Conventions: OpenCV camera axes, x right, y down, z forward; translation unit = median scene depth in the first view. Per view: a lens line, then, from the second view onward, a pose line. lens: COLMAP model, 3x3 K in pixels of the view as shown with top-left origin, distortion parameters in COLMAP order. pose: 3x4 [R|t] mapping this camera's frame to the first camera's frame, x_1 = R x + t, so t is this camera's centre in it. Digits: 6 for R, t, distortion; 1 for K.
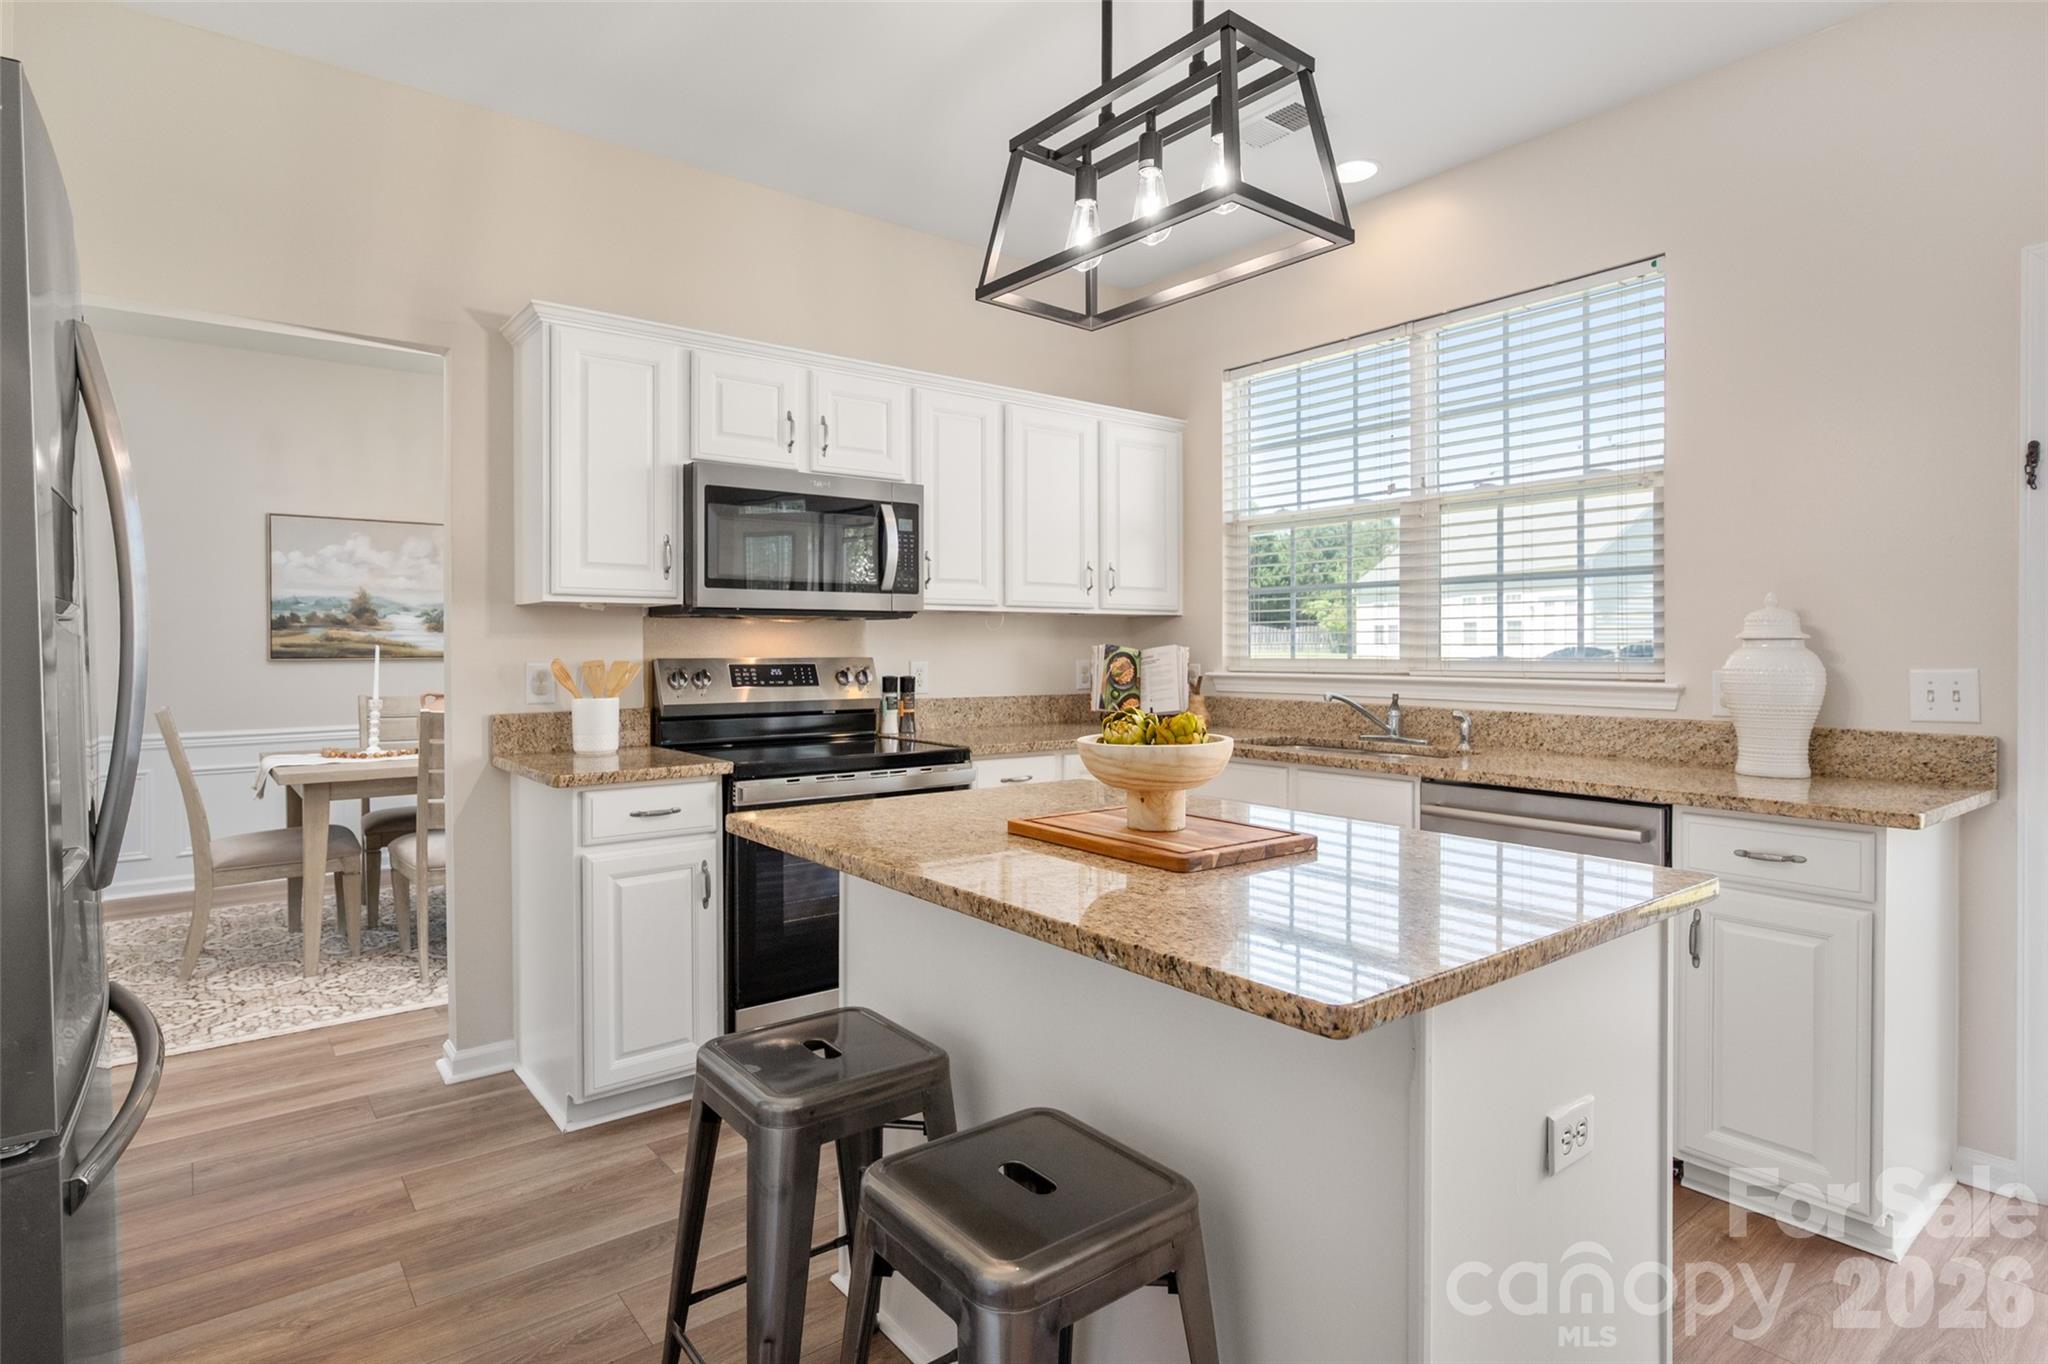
lens RADIAL K [[1071.2, 0, 1031.0], [0, 1071.2, 650.7], [0, 0, 1]] dist [0.000599, 0.000757]
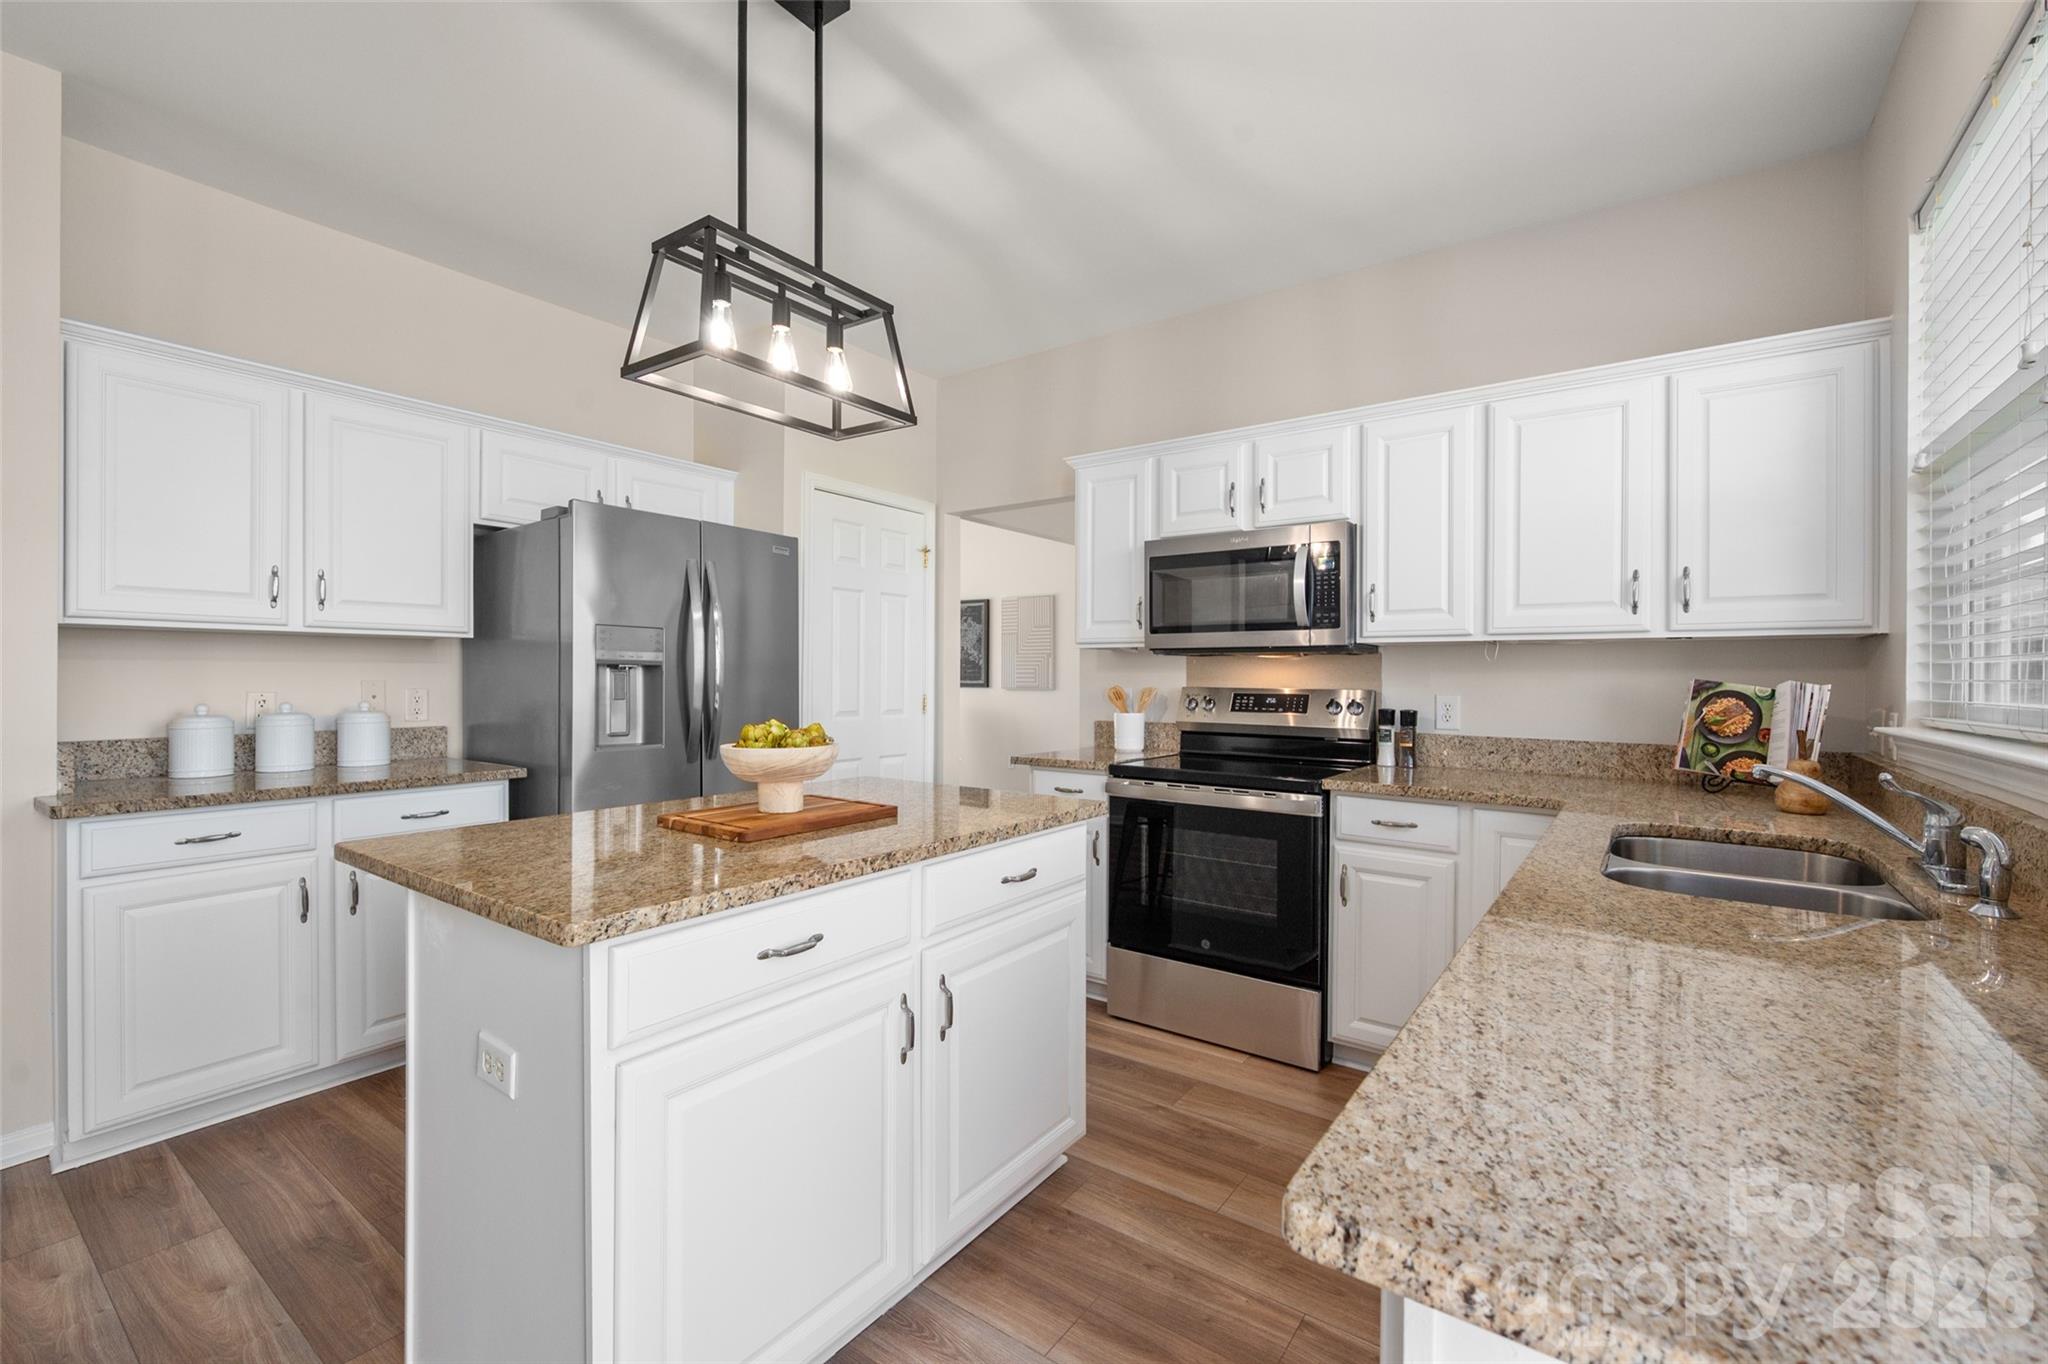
lens RADIAL K [[864.4, 0, 1024.0], [0, 864.4, 682.0], [0, 0, 1]] dist [-0.001806, -0.000237]
pose [[0.271888, 0.009689, -0.962280, 0.607807], [-0.010765, 0.999917, 0.007027, -0.004054], [0.962269, 0.008448, 0.271970, 0.484718]]
